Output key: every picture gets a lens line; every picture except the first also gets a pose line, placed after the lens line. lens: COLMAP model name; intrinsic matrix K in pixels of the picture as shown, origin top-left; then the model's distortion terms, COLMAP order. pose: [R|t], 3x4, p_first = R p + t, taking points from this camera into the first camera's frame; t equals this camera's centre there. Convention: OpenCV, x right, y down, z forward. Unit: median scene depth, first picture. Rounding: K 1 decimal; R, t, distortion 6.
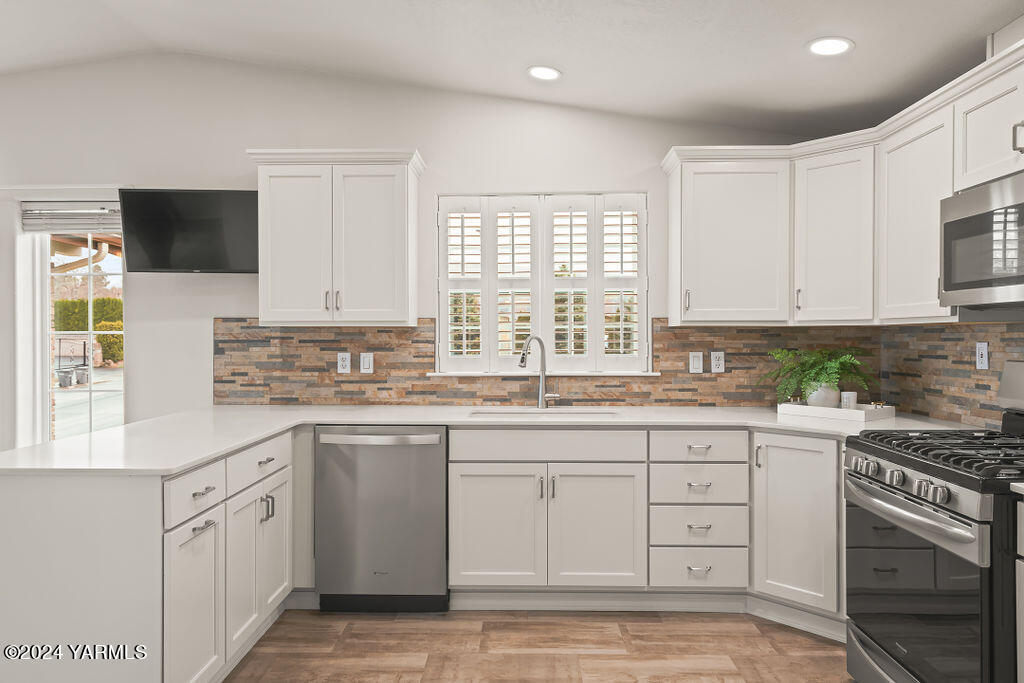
lens RADIAL K [[688.3, 0, 512.0], [0, 688.3, 341.5], [0, 0, 1]] dist [0.000934, 0.000189]
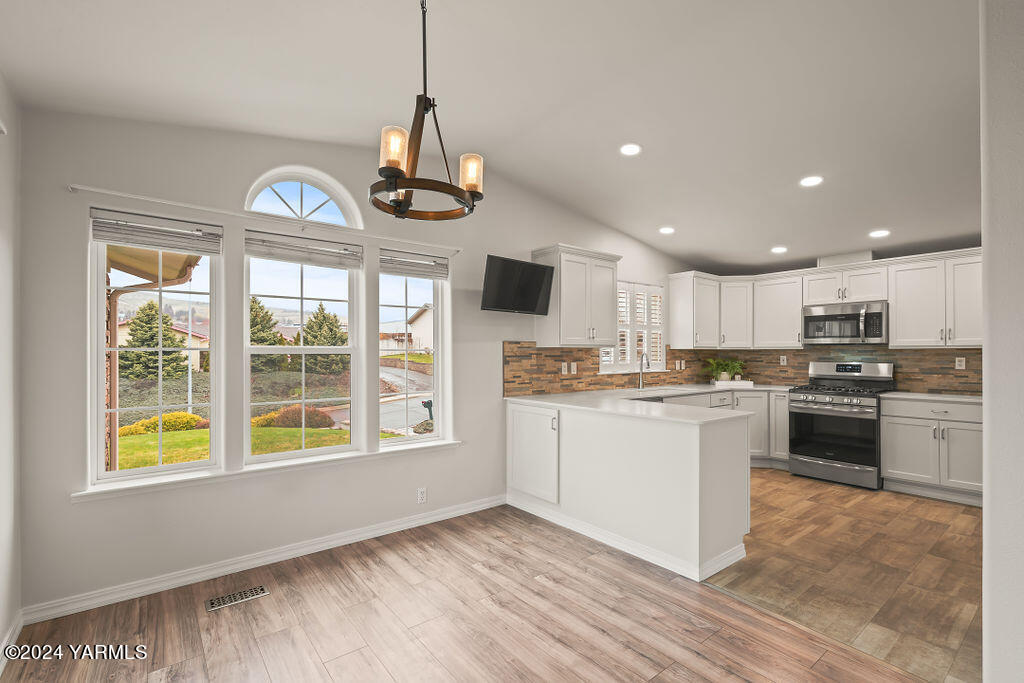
lens RADIAL K [[461.3, 0, 523.5], [0, 461.3, 349.9], [0, 0, 1]] dist [0.001243, 0.000440]
pose [[0.760754, 0.006211, 0.649011, -1.088232], [0.002859, 0.999912, -0.012920, -0.001216], [-0.649034, 0.011685, 0.760669, 0.179557]]
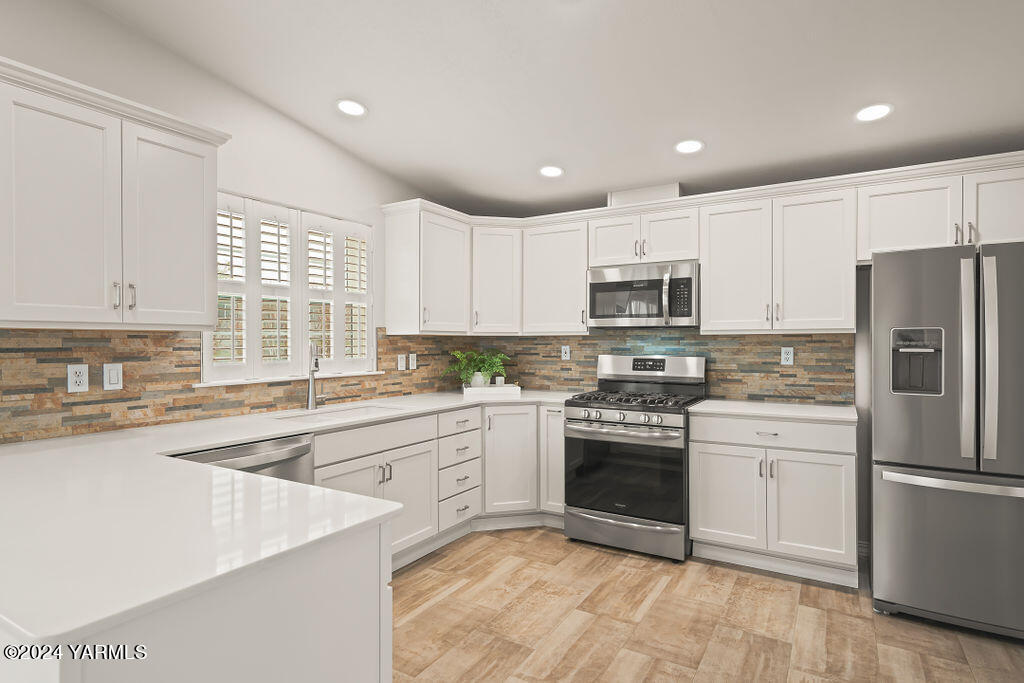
lens RADIAL K [[542.5, 0, 512.0], [0, 542.5, 341.5], [0, 0, 1]] dist [0.001989, 0.001188]
pose [[0.497609, 0.000594, 0.867401, -0.524817], [0.006416, 0.999970, -0.004366, -0.003371], [-0.867378, 0.007738, 0.497590, 0.298848]]
